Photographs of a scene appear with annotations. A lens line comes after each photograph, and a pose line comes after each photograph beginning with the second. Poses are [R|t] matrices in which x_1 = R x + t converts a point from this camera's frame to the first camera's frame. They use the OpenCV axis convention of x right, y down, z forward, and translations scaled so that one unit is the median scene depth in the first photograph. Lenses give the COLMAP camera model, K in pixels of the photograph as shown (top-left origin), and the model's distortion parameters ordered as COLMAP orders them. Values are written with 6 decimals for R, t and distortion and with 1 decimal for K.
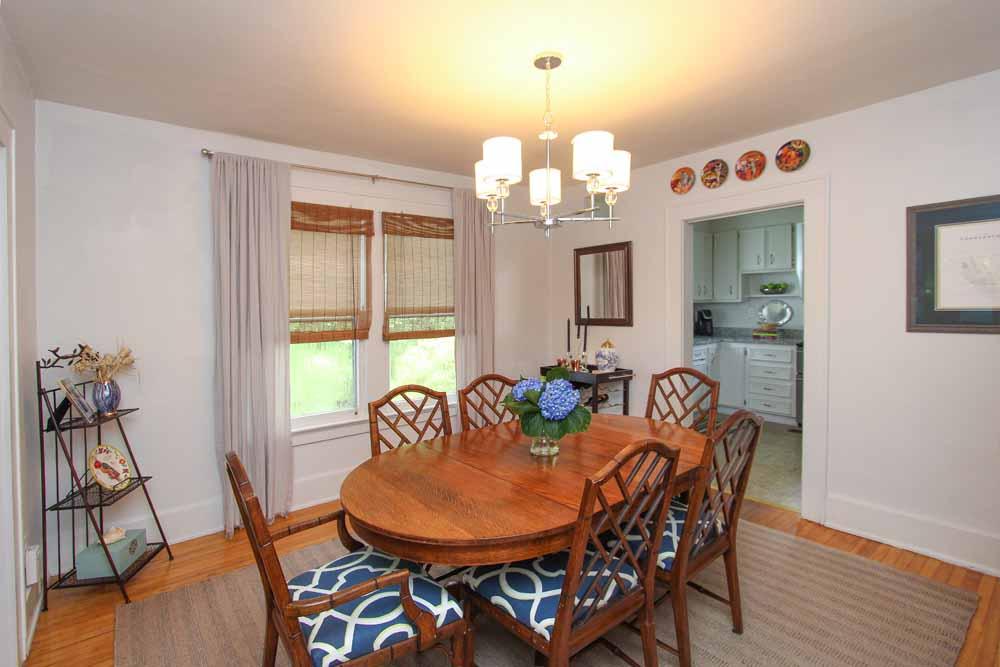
lens RADIAL K [[469.8, 0, 499.6], [0, 469.8, 323.5], [0, 0, 1]] dist [0.009835, -0.000233]
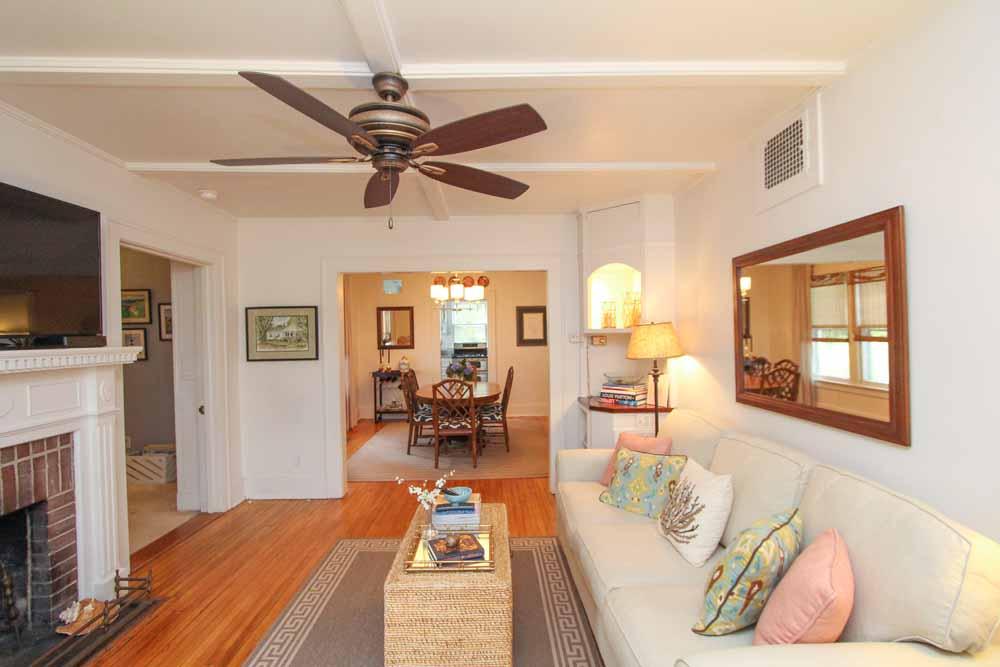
lens RADIAL K [[469.8, 0, 502.6], [0, 469.8, 337.1], [0, 0, 1]] dist [0.009835, -0.000233]
pose [[0.609503, -0.001473, 0.792783, -1.081578], [0.033131, 0.999172, -0.023615, 0.016284], [-0.792091, 0.040659, 0.609047, -0.528675]]
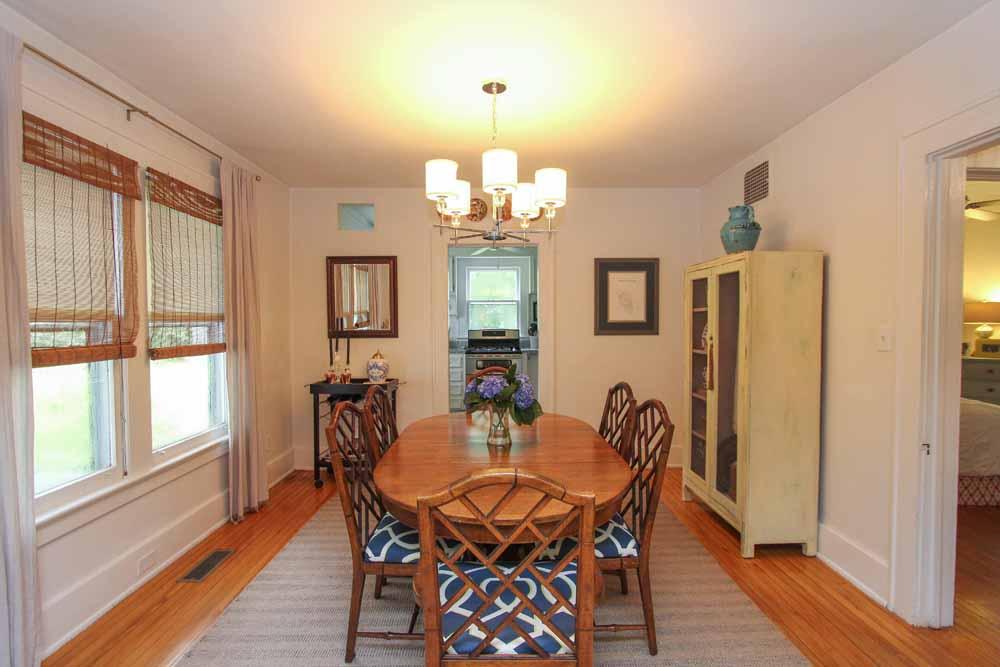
lens RADIAL K [[469.8, 0, 499.3], [0, 469.8, 335.8], [0, 0, 1]] dist [0.009835, -0.000233]
pose [[0.624971, -0.008286, 0.780604, -0.393220], [0.021771, 0.999740, -0.006819, 0.014705], [-0.780344, 0.021256, 0.624989, 0.169180]]
